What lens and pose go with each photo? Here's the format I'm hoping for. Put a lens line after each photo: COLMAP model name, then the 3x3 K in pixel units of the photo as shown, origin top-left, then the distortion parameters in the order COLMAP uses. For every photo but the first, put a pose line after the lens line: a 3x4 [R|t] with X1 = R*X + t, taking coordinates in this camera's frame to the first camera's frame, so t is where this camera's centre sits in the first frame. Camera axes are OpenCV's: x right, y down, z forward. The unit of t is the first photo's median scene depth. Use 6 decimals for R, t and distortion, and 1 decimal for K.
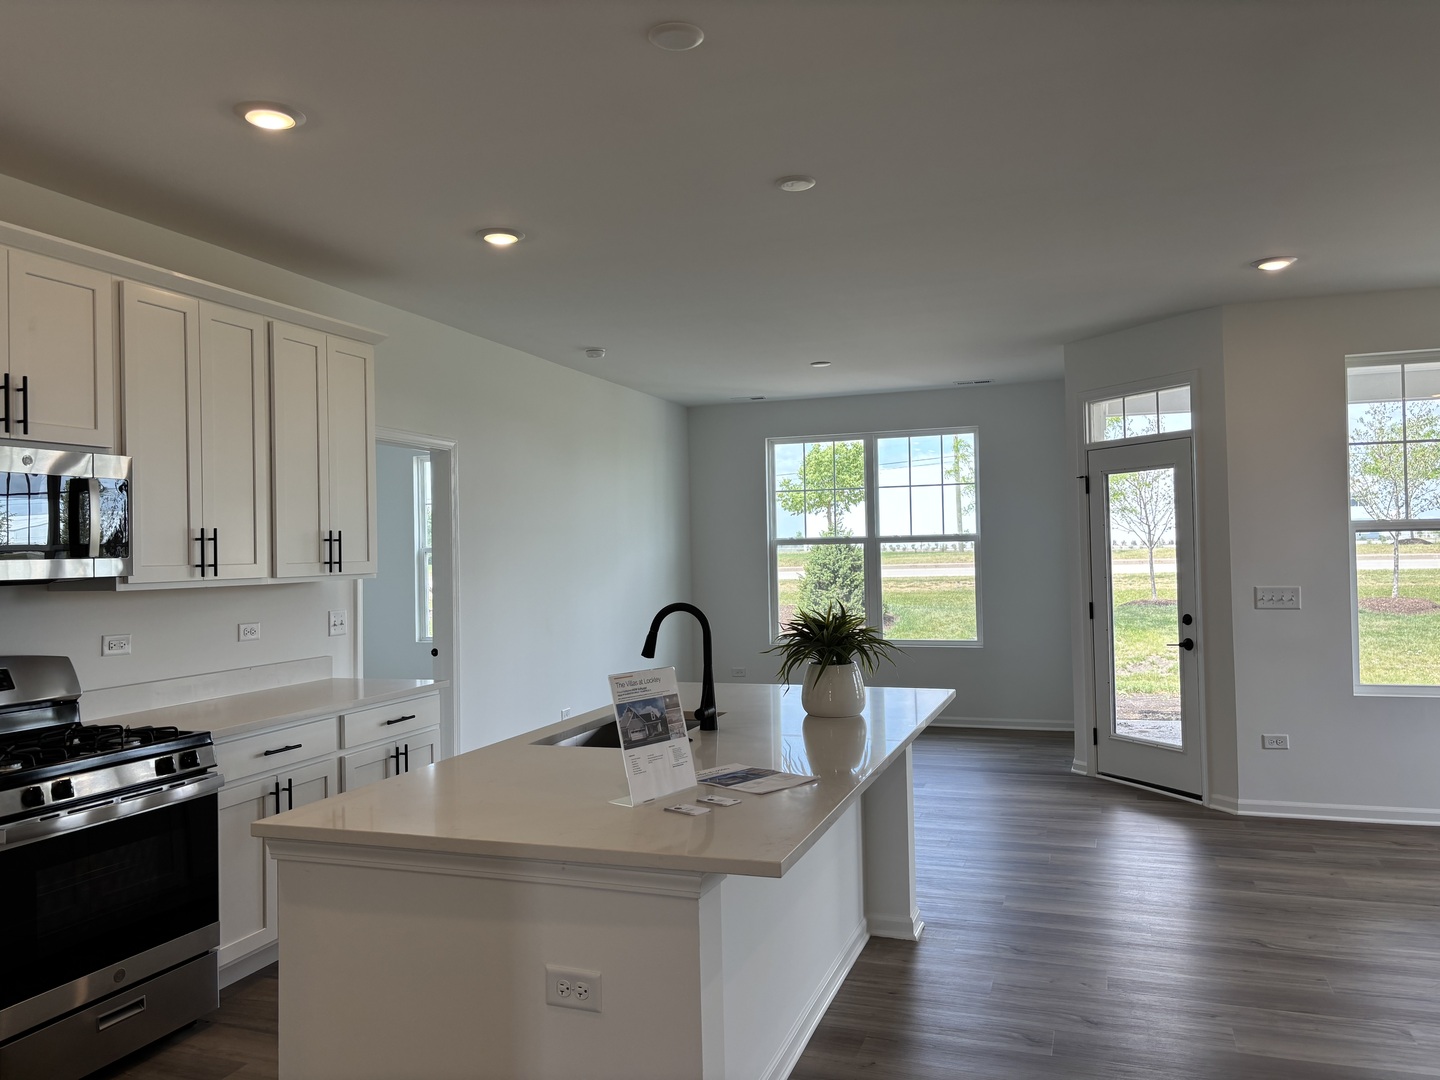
lens RADIAL K [[1072.1, 0, 710.8], [0, 1072.1, 534.3], [0, 0, 1]] dist [0.006596, 0.010588]
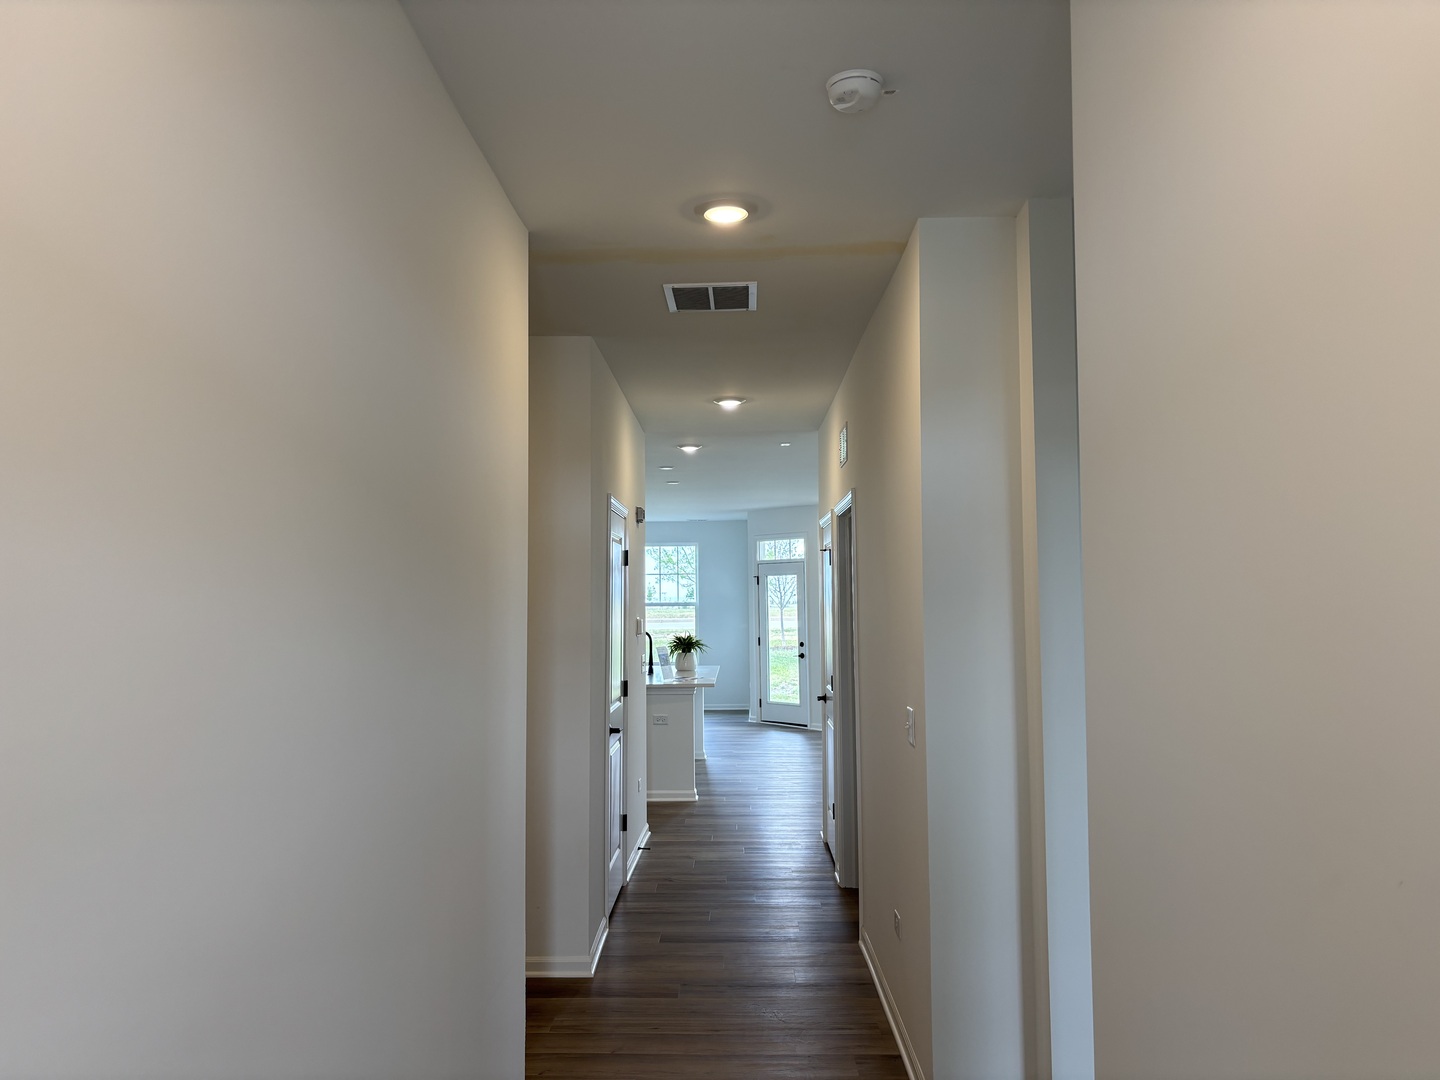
lens RADIAL K [[1072.1, 0, 710.8], [0, 1072.1, 534.3], [0, 0, 1]] dist [0.006596, 0.010588]
pose [[0.947150, 0.031757, 0.319214, -0.458305], [-0.014939, 0.998375, -0.054996, -0.023279], [-0.320442, 0.047320, 0.946086, -1.069915]]
